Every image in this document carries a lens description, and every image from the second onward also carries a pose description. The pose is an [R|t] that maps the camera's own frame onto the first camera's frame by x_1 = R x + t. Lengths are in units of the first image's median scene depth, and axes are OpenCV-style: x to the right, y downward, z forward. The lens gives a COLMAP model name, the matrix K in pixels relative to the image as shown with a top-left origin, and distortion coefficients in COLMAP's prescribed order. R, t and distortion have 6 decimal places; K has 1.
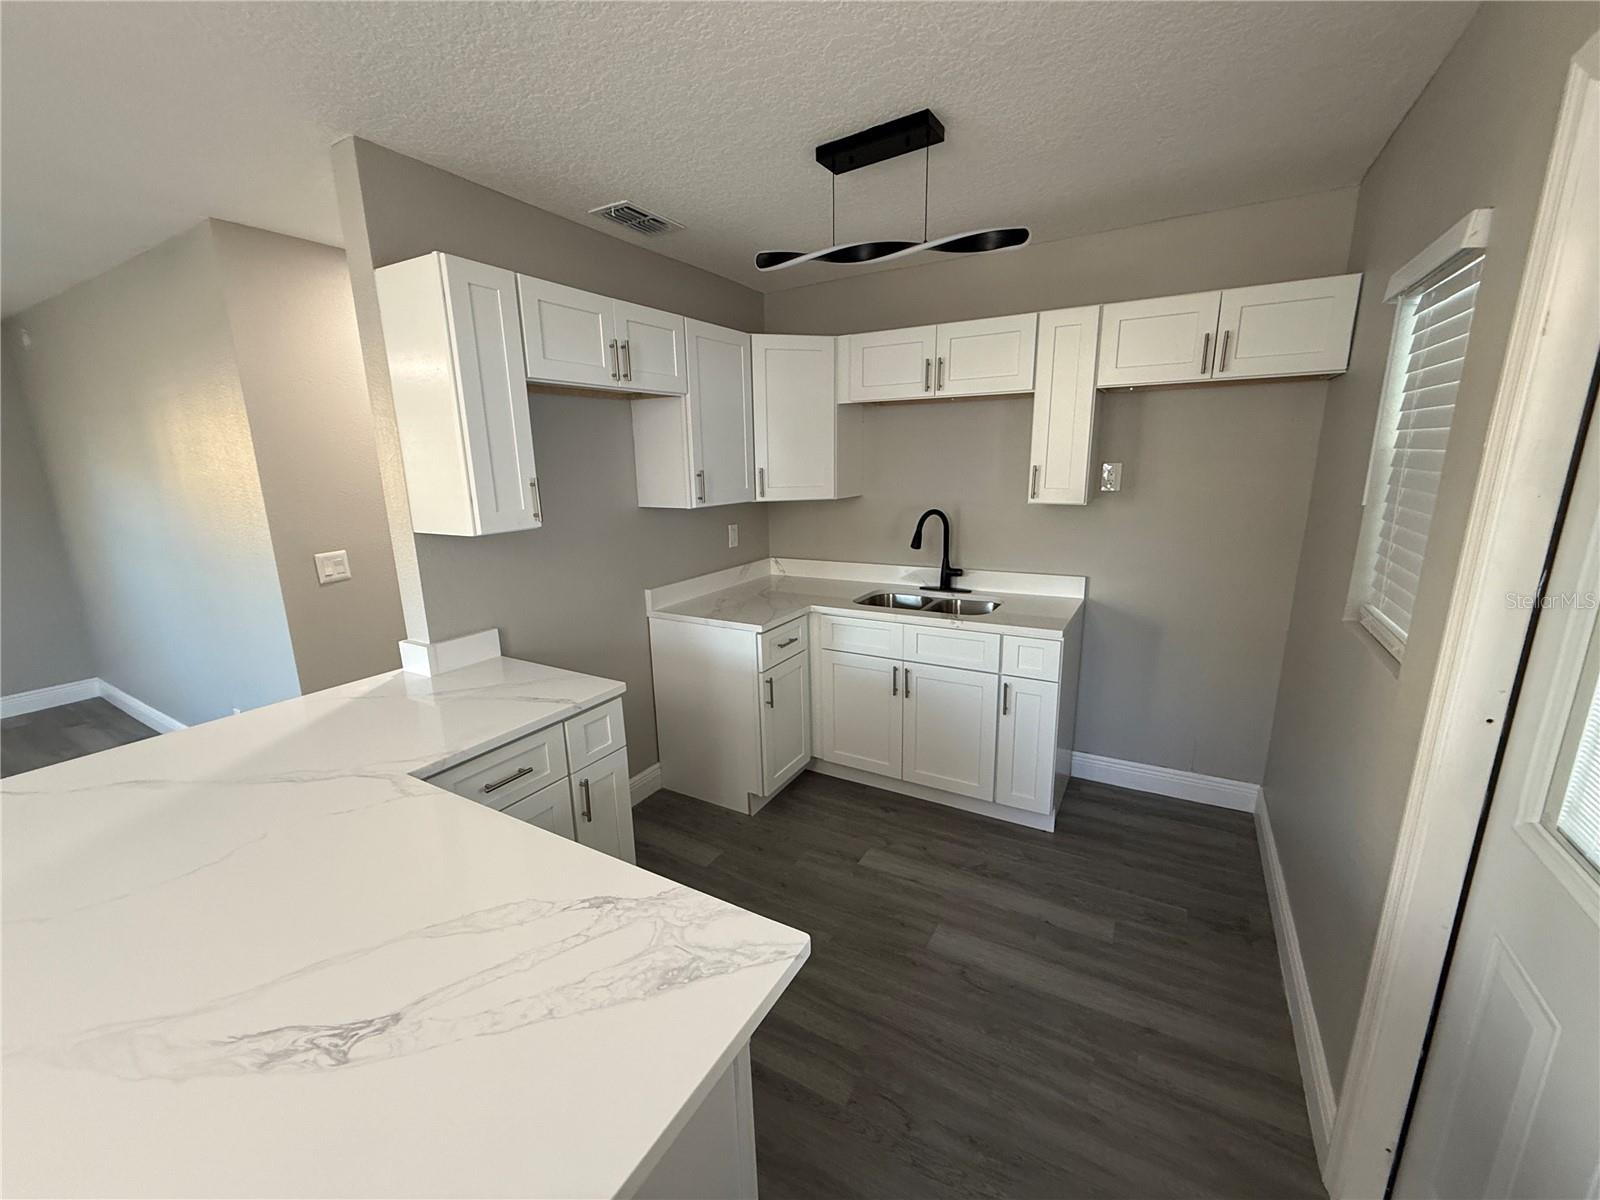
lens RADIAL K [[636.0, 0, 795.8], [0, 636.0, 605.0], [0, 0, 1]] dist [0.000755, -0.000326]
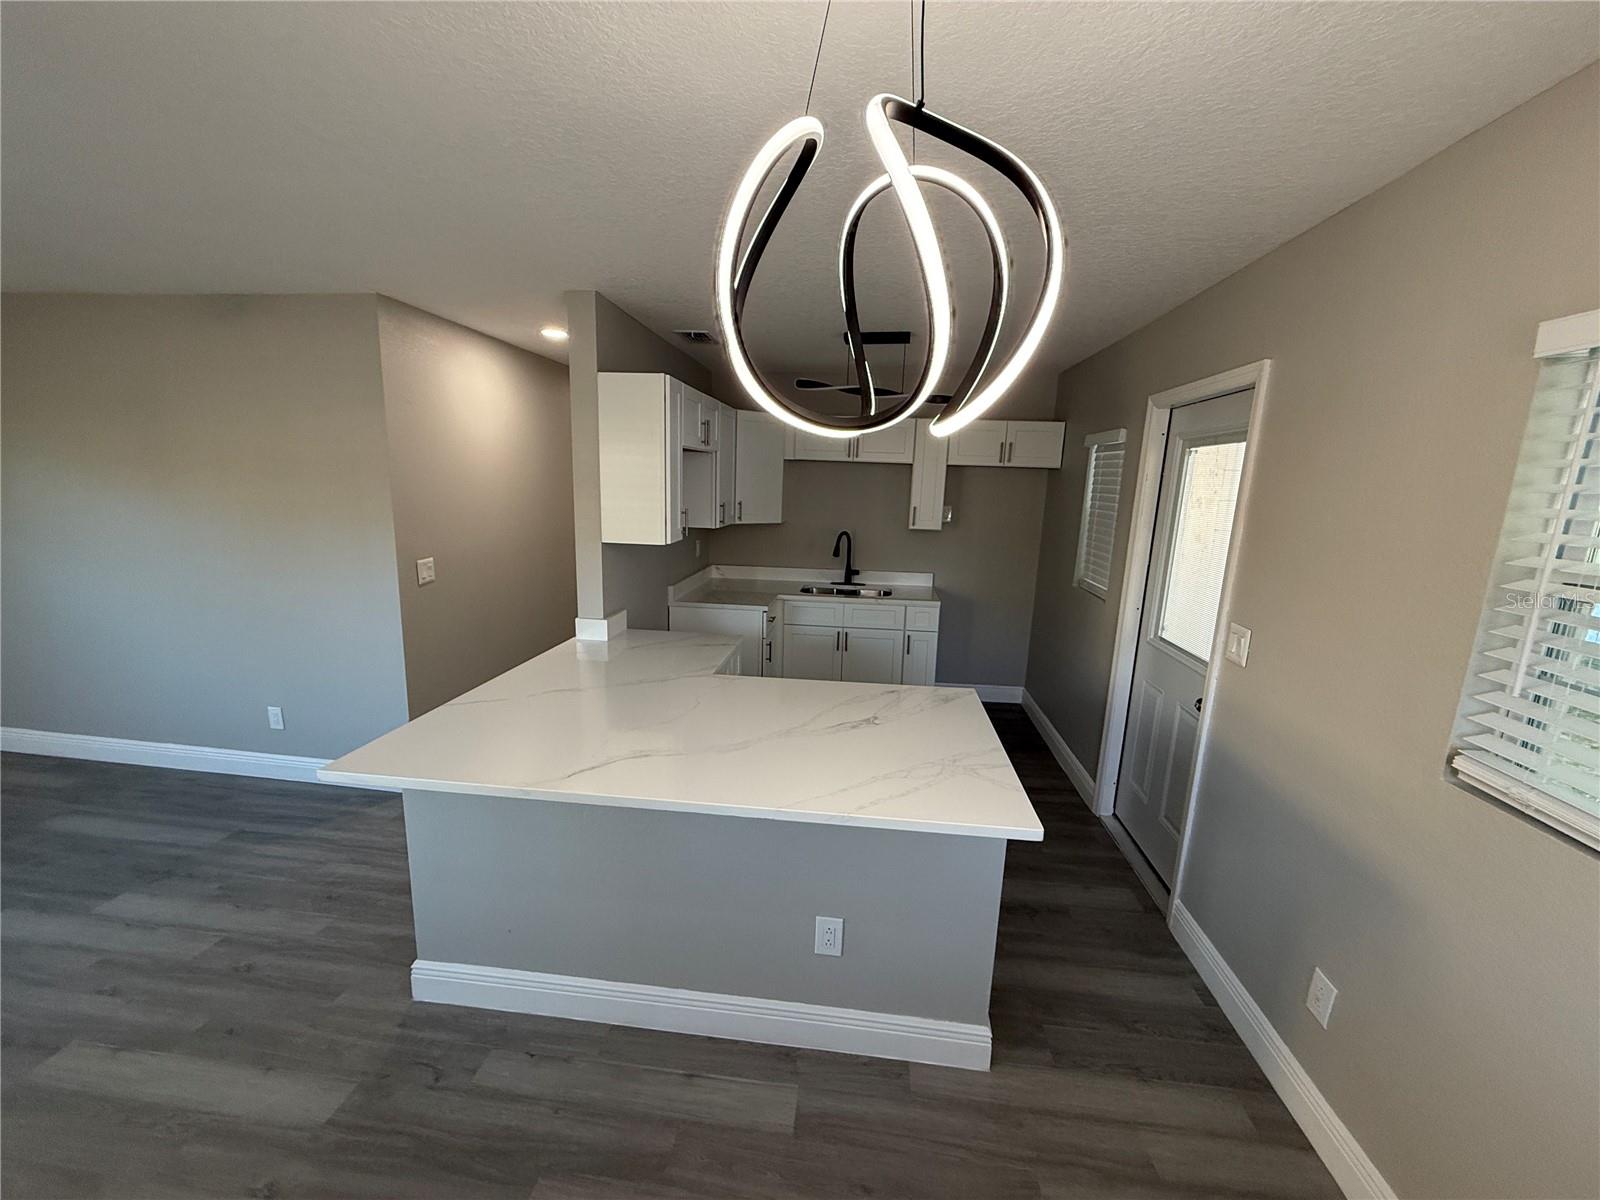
lens RADIAL K [[636.0, 0, 796.5], [0, 636.0, 604.1], [0, 0, 1]] dist [0.000755, -0.000326]
pose [[0.913174, -0.031103, 0.406382, -0.604581], [0.043589, 0.998818, -0.021502, 0.062331], [-0.405233, 0.037349, 0.913450, -0.408791]]
